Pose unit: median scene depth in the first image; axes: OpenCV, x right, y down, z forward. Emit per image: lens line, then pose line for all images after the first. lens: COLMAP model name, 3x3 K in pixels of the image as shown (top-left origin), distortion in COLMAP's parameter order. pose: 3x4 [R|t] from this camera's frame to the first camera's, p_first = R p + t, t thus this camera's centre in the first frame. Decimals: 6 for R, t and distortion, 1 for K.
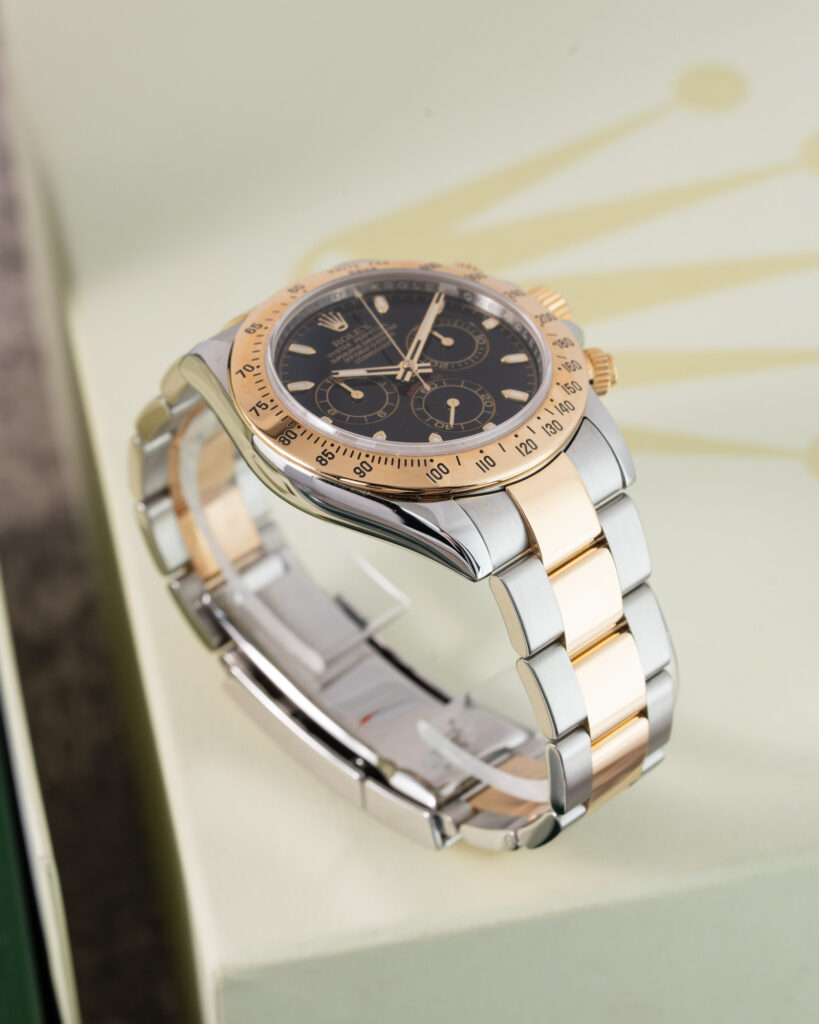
lens RADIAL K [[4694.5, 0, 409.5], [0, 4694.5, 512.0], [0, 0, 1]] dist [-0.187729, 1.029290]
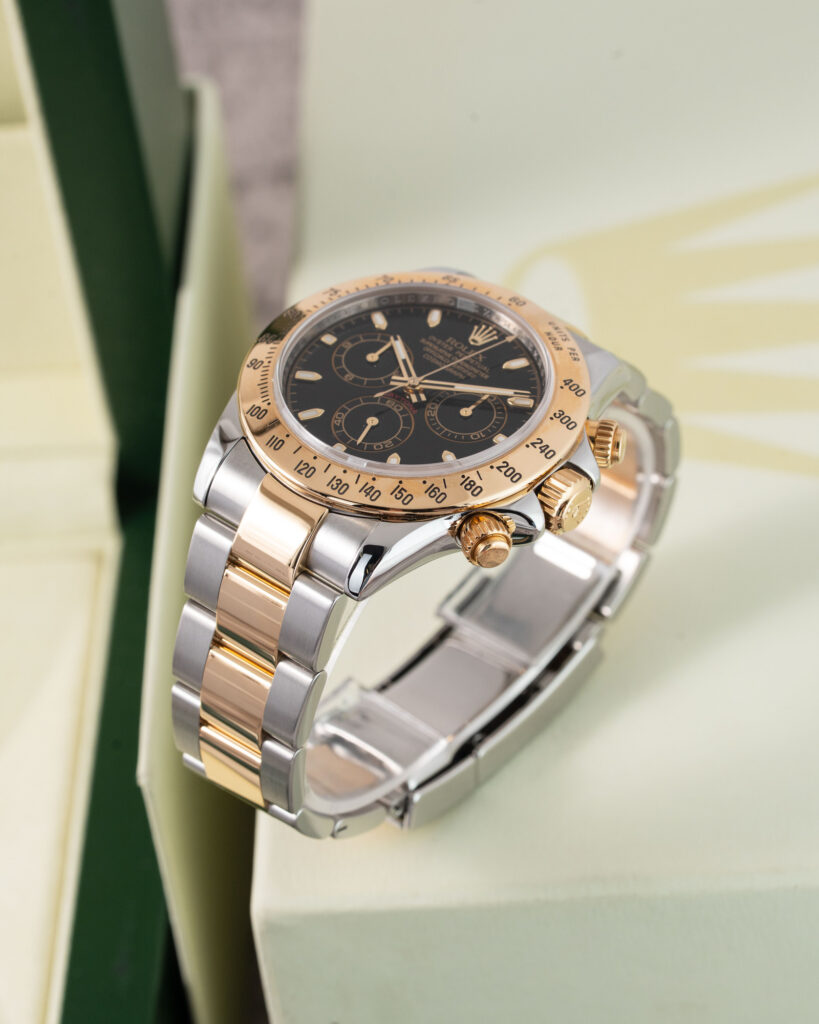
lens RADIAL K [[4694.5, 0, 409.5], [0, 4694.5, 512.0], [0, 0, 1]] dist [-0.187729, 1.029290]
pose [[0.070686, 0.665558, -0.742991, 0.787005], [-0.637088, 0.603265, 0.479782, -0.509664], [0.767543, 0.439437, 0.466661, 0.532125]]
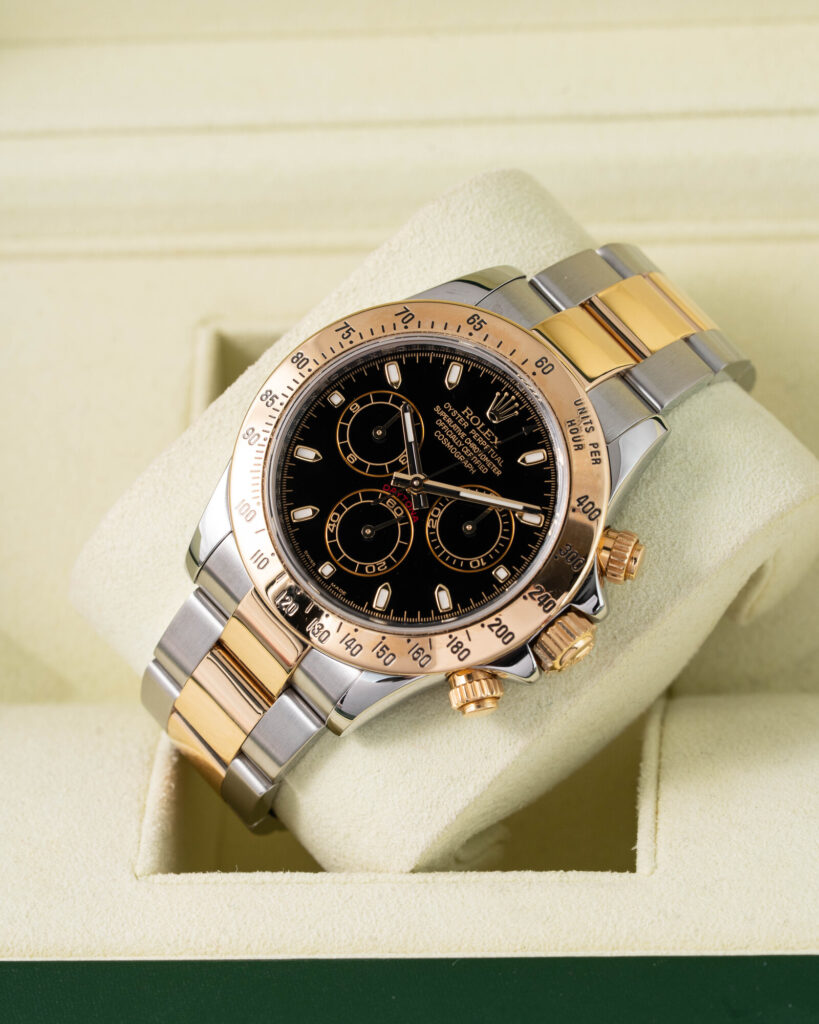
lens RADIAL K [[4694.5, 0, 409.5], [0, 4694.5, 512.0], [0, 0, 1]] dist [-0.187729, 1.029290]
pose [[-0.053179, 0.971146, -0.232482, 0.225786], [-0.527585, 0.170341, 0.832249, -0.818466], [0.847836, 0.166912, 0.503303, 0.525559]]
